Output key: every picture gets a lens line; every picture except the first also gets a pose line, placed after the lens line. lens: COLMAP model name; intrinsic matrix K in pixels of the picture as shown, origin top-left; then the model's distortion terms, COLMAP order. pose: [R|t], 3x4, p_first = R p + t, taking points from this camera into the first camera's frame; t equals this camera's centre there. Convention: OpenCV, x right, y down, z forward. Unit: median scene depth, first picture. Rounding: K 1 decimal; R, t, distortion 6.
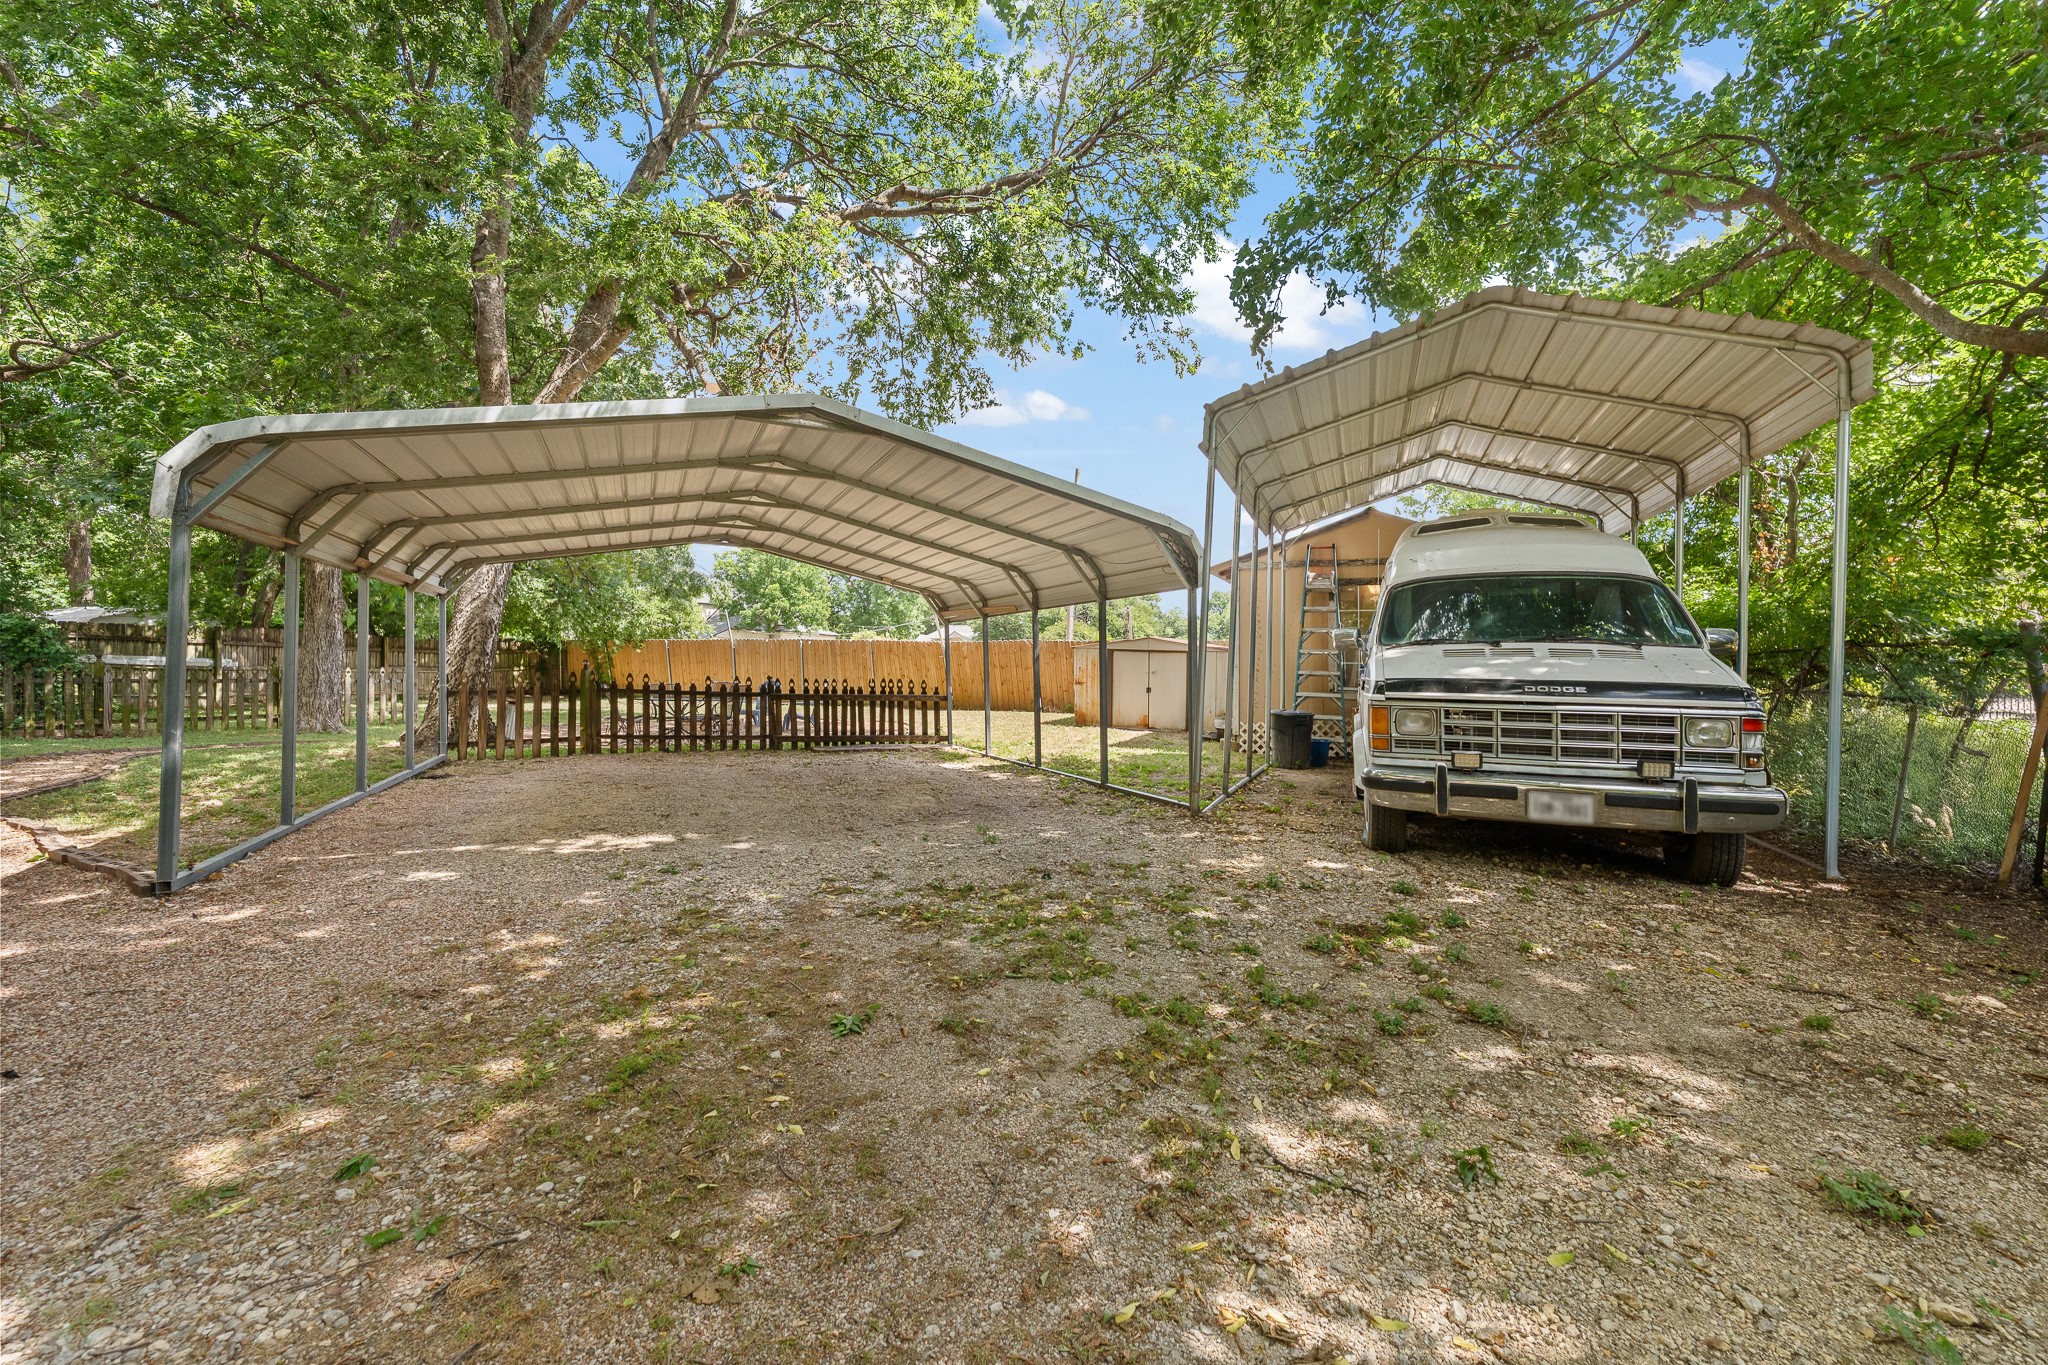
lens RADIAL K [[848.0, 0, 1024.4], [0, 848.0, 675.6], [0, 0, 1]] dist [0.000251, 0.000051]
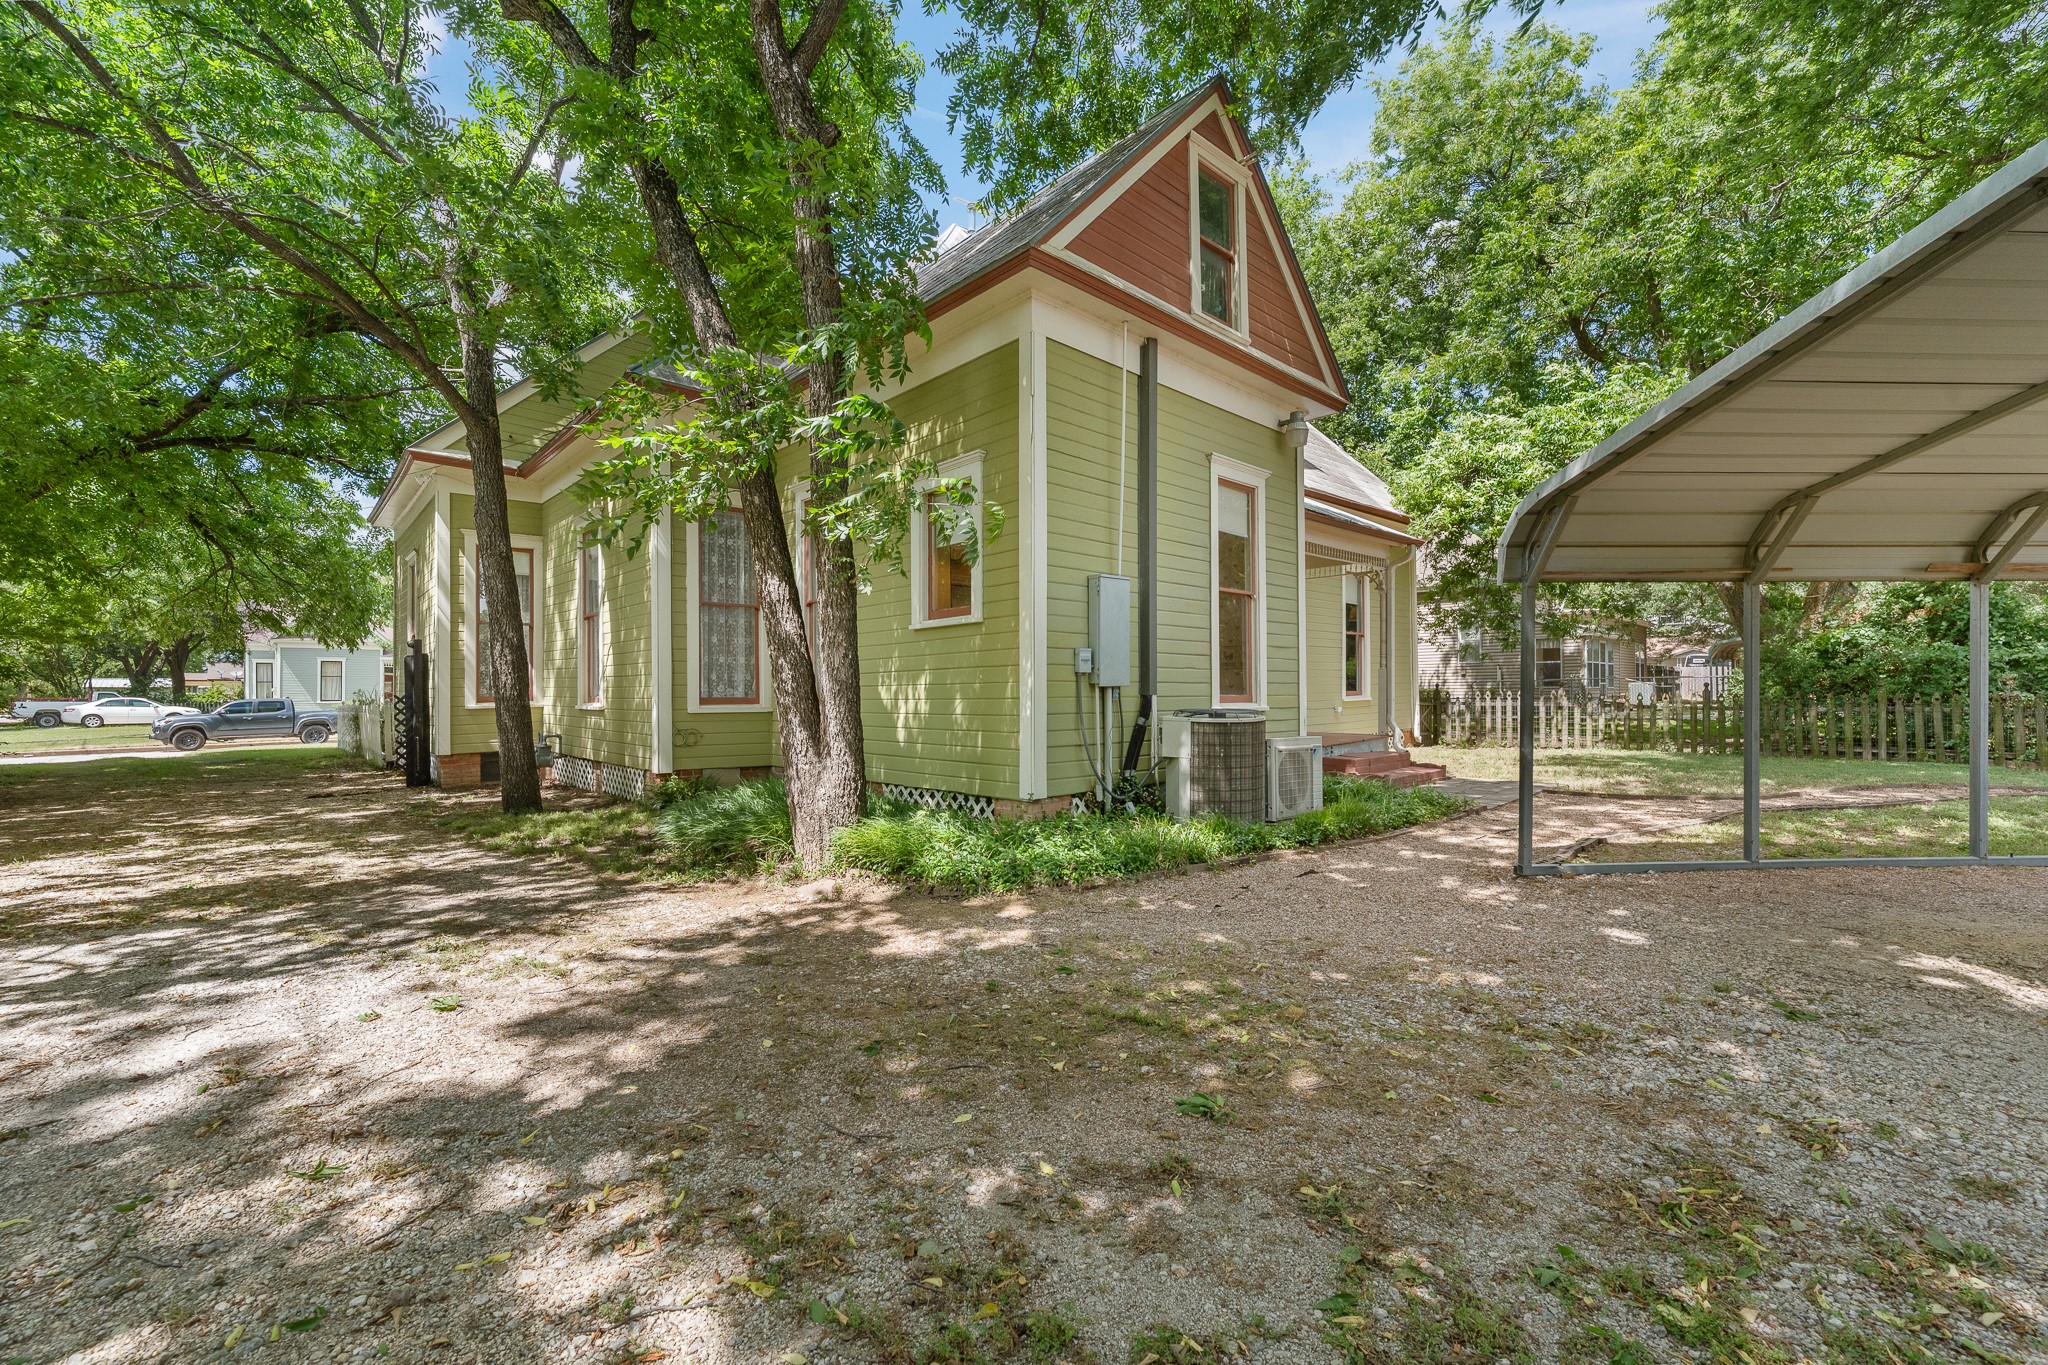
lens RADIAL K [[848.0, 0, 1022.2], [0, 848.0, 682.8], [0, 0, 1]] dist [0.000251, 0.000051]
pose [[-0.405731, -0.017076, -0.913833, 0.566191], [-0.007149, 0.999854, -0.015510, -0.010410], [0.913964, 0.000240, -0.405794, 0.992661]]
